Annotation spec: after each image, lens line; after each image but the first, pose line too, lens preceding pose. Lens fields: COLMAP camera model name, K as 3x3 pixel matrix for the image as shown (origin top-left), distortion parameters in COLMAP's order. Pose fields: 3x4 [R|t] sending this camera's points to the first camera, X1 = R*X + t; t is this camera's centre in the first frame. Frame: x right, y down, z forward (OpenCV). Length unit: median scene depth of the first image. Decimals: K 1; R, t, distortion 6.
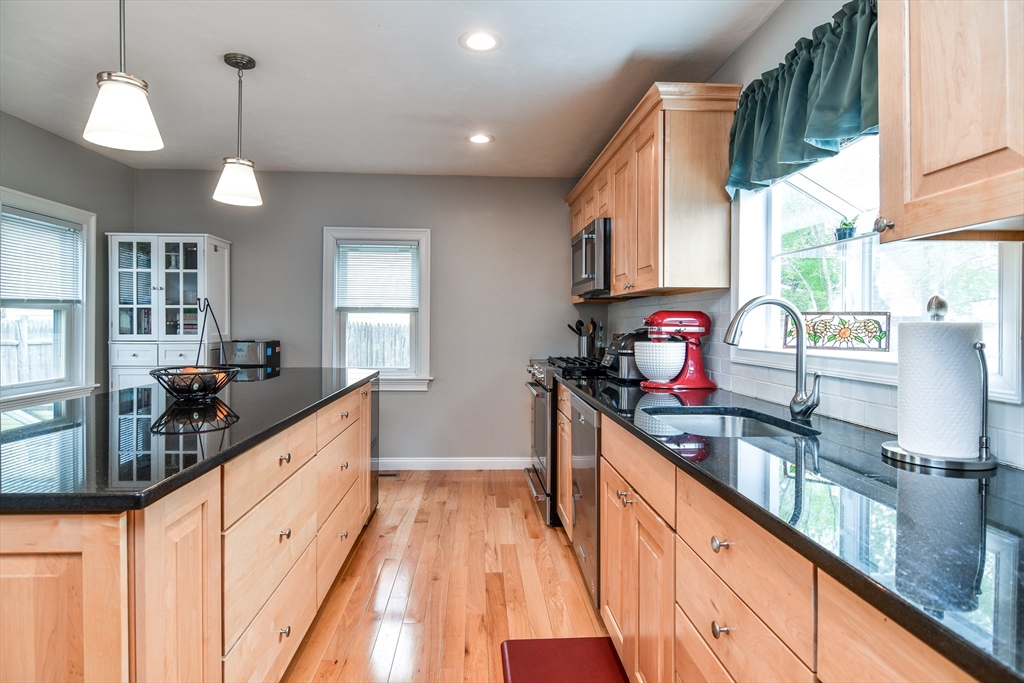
lens RADIAL K [[577.2, 0, 513.0], [0, 577.2, 333.3], [0, 0, 1]] dist [0.000424, -0.000803]
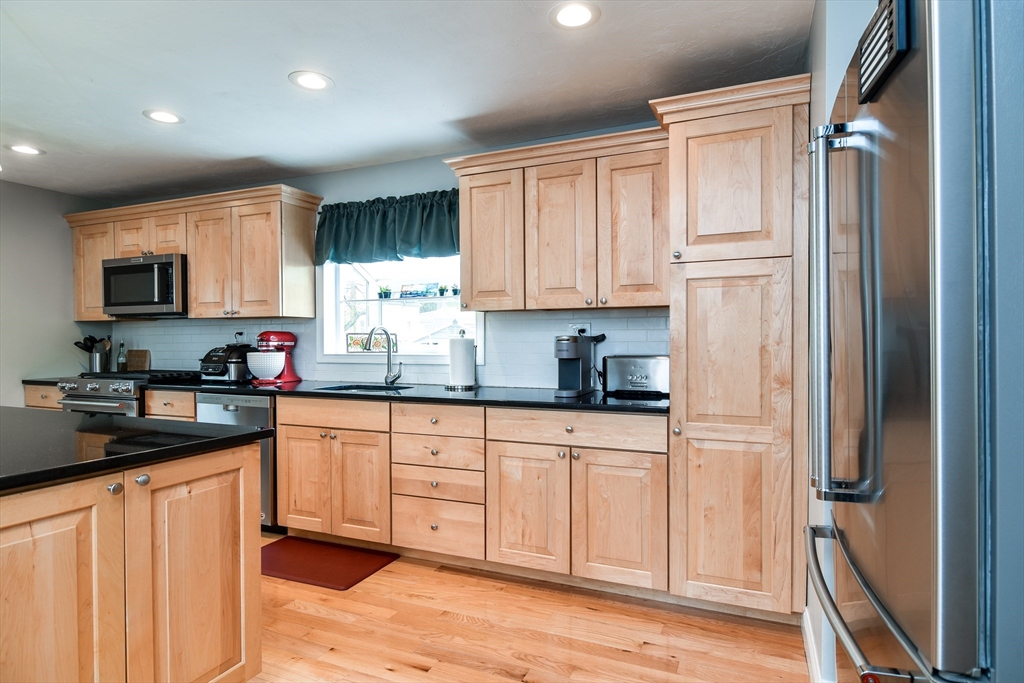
lens RADIAL K [[577.2, 0, 516.9], [0, 577.2, 341.3], [0, 0, 1]] dist [0.000424, -0.000803]
pose [[0.450595, -0.007355, 0.892698, -0.780430], [0.019424, 0.999810, -0.001566, 0.001896], [-0.892517, 0.018045, 0.450653, -0.232250]]
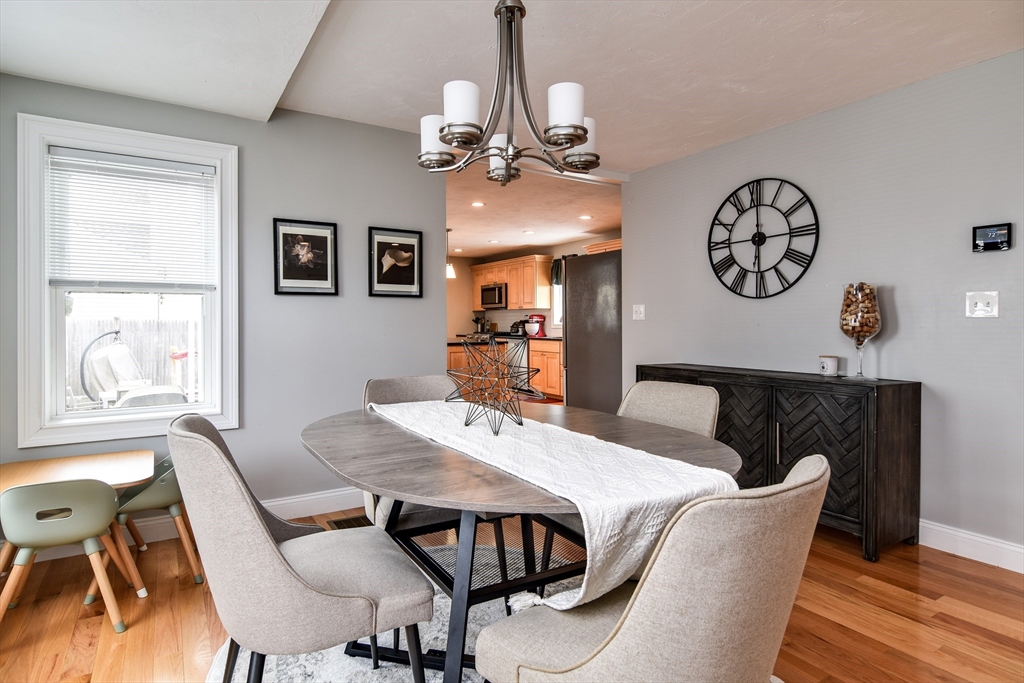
lens RADIAL K [[577.2, 0, 511.9], [0, 577.2, 337.3], [0, 0, 1]] dist [0.000424, -0.000803]
pose [[0.885326, -0.016593, 0.464675, -1.525219], [0.012285, 0.999849, 0.012297, 0.056142], [-0.464809, -0.005179, 0.885396, -2.106304]]
